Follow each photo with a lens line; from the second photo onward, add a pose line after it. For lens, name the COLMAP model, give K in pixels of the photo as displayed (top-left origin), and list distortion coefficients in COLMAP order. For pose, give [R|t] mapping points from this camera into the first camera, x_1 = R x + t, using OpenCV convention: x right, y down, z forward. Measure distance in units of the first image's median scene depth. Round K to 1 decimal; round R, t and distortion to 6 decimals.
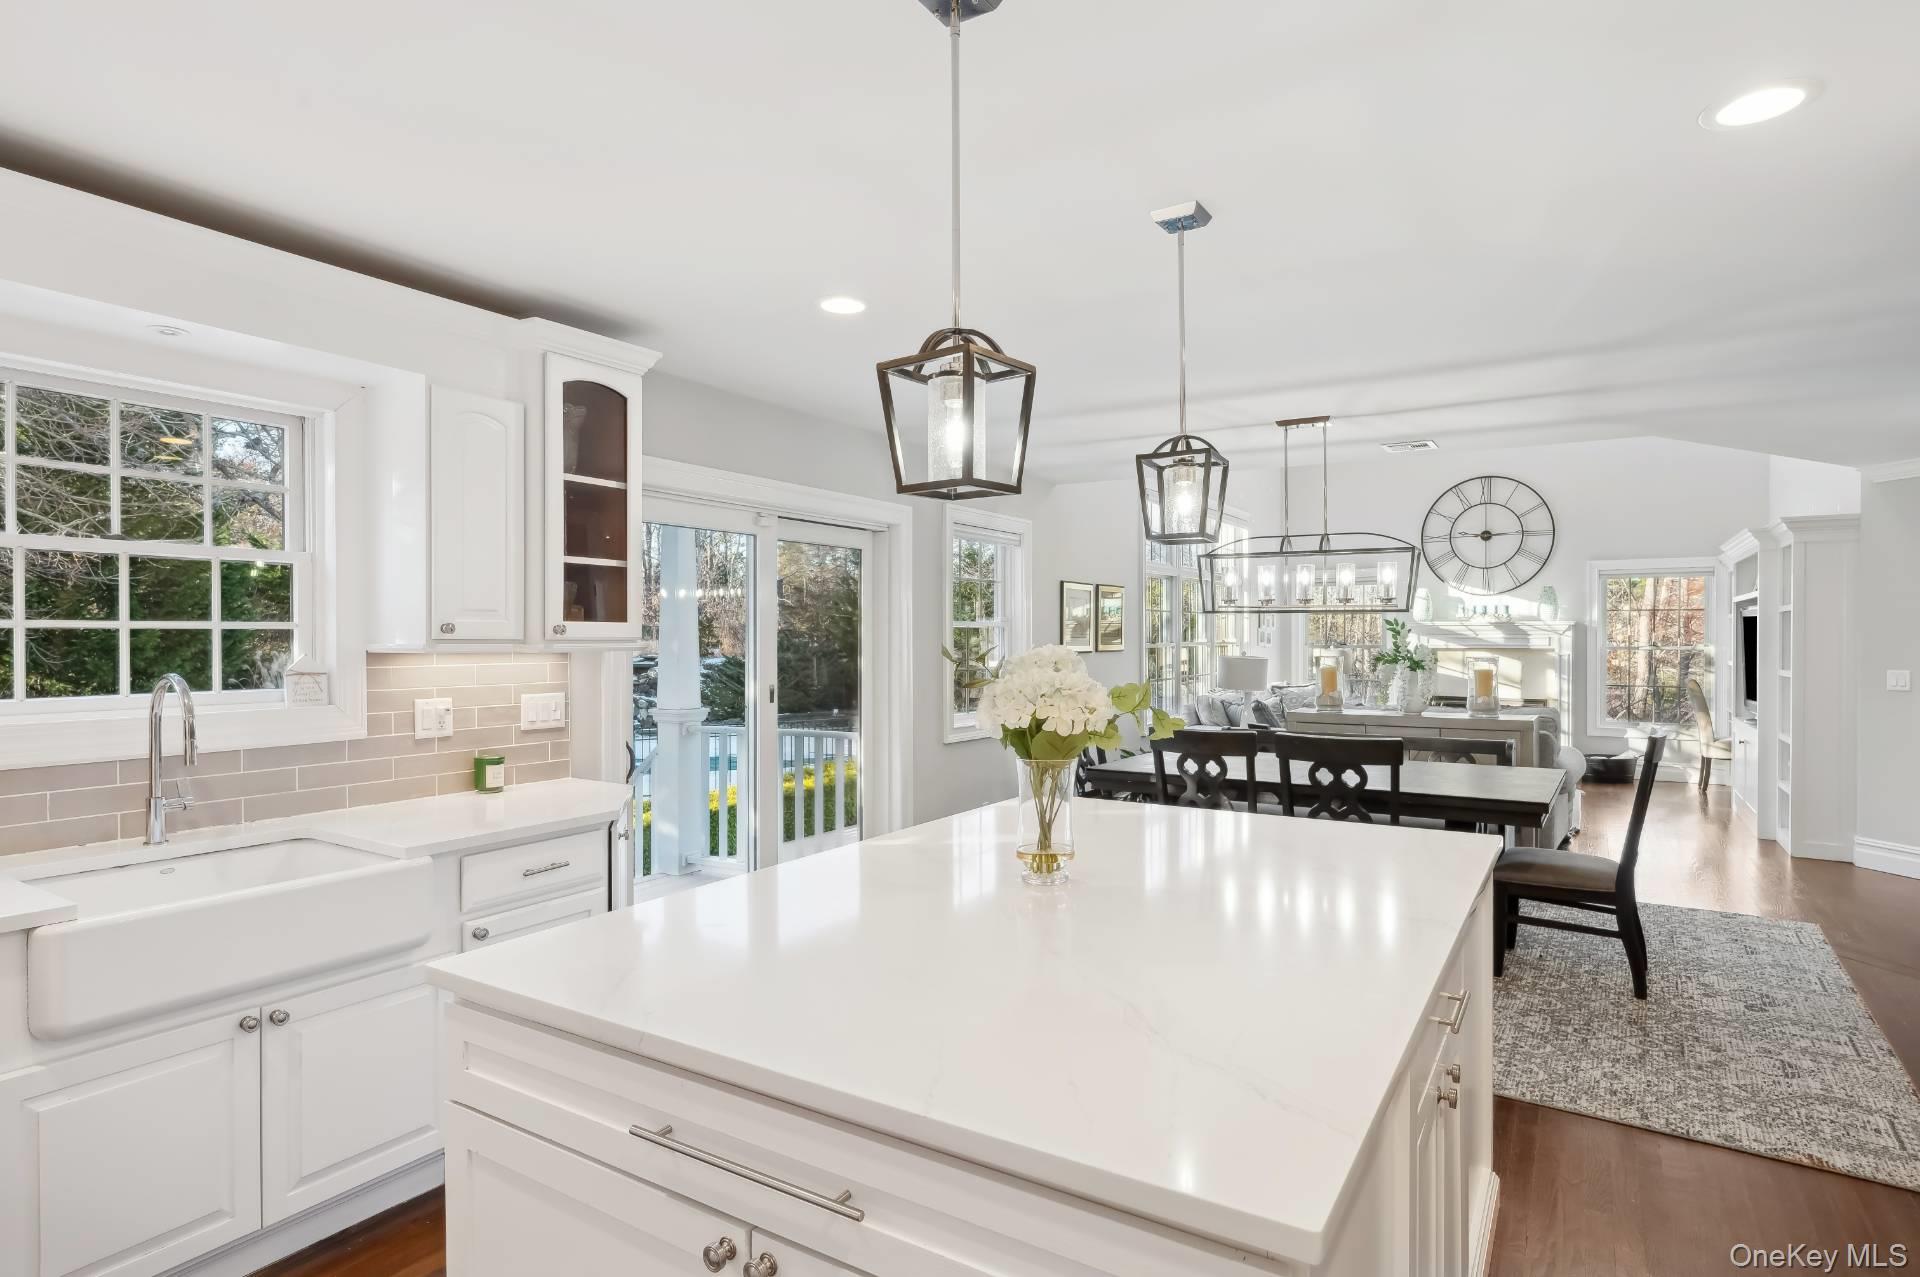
lens RADIAL K [[1004.8, 0, 959.4], [0, 1004.8, 645.7], [0, 0, 1]] dist [0.001901, 0.000881]
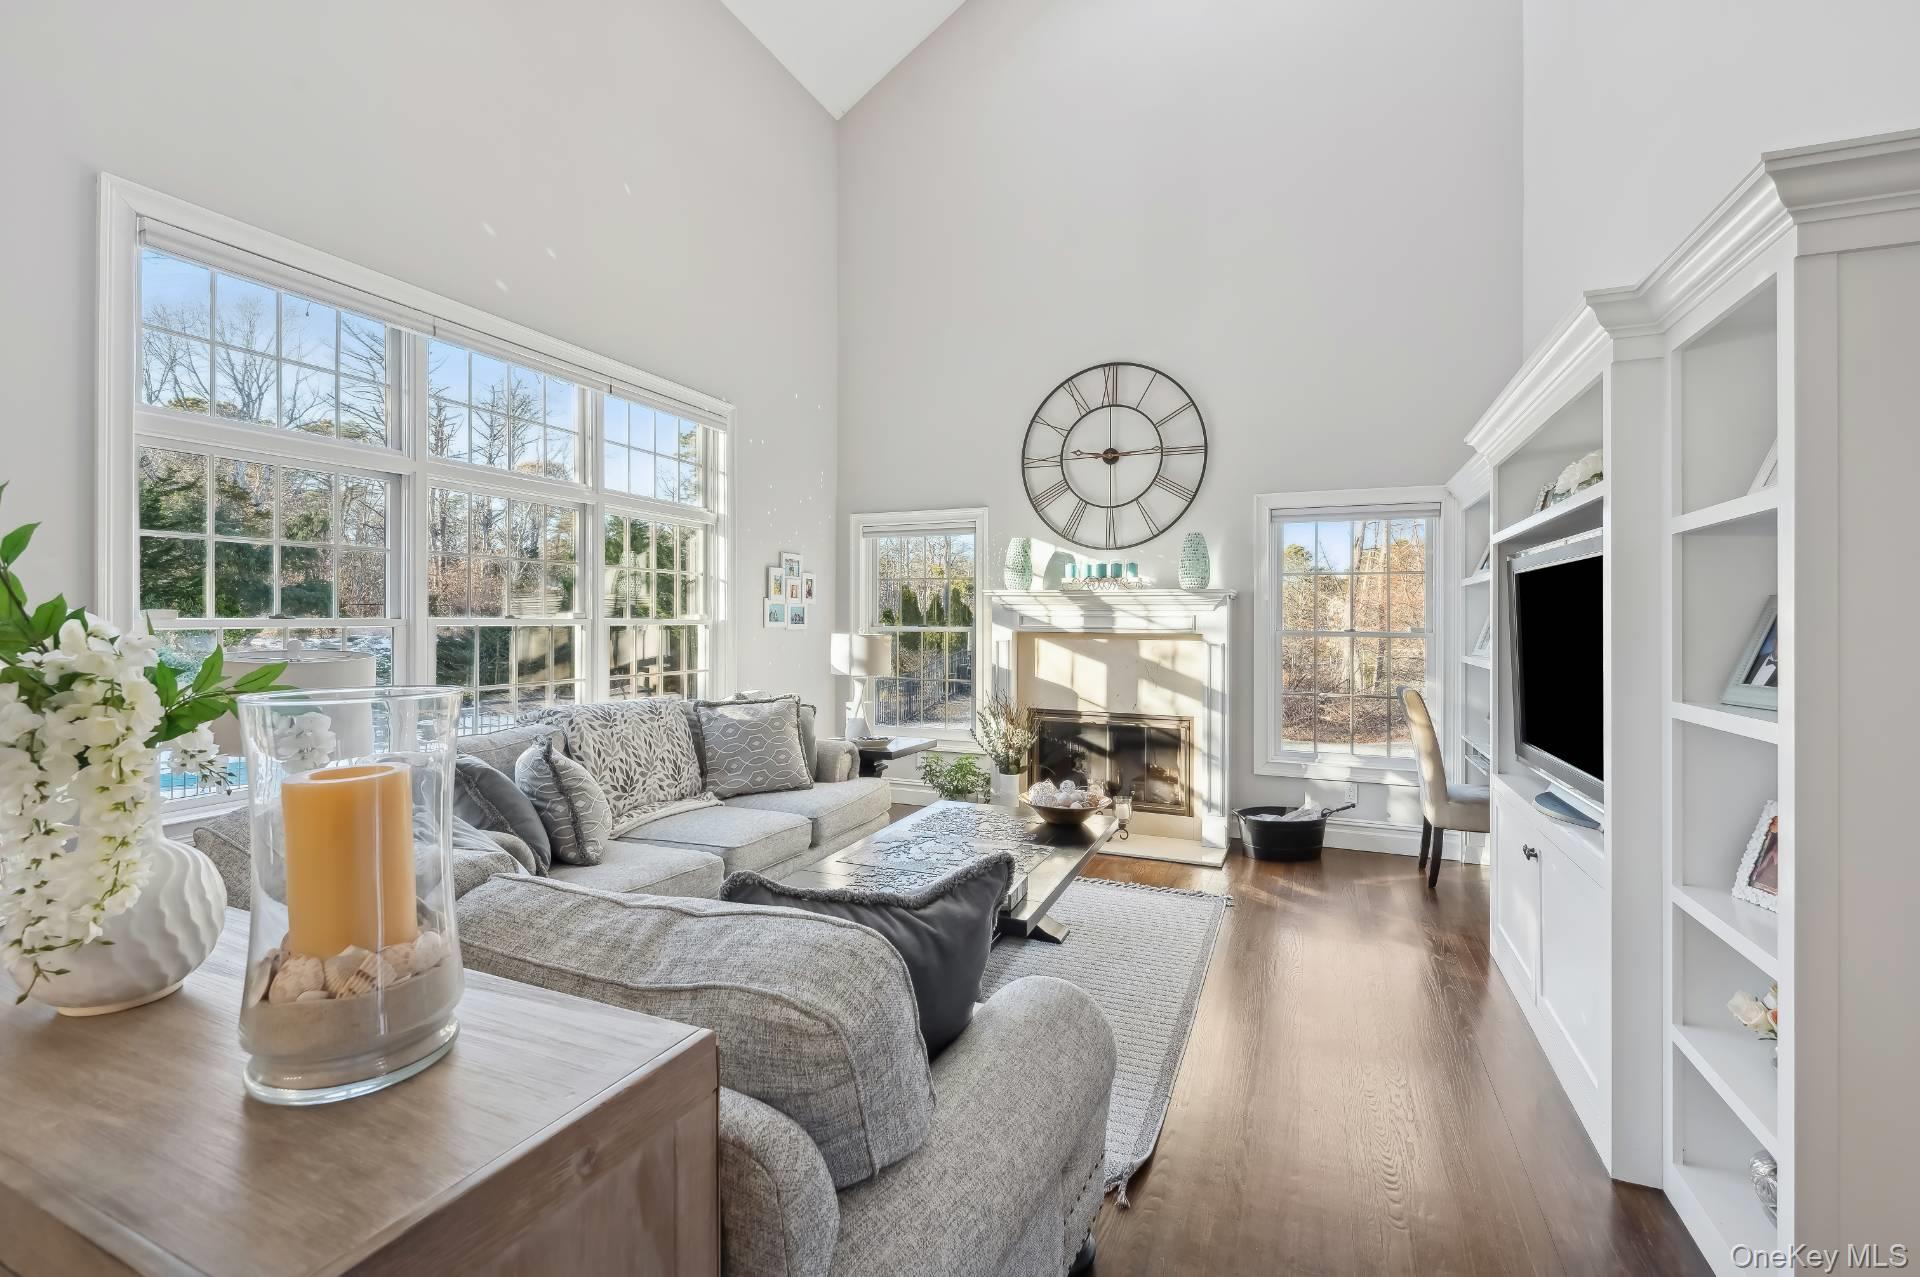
lens RADIAL K [[798.2, 0, 955.0], [0, 798.2, 624.4], [0, 0, 1]] dist [0.001812, 0.000022]
pose [[0.990200, 0.009157, 0.139356, 0.356162], [-0.009270, 0.999957, 0.000163, -0.001070], [-0.139349, -0.001453, 0.990242, 0.509964]]
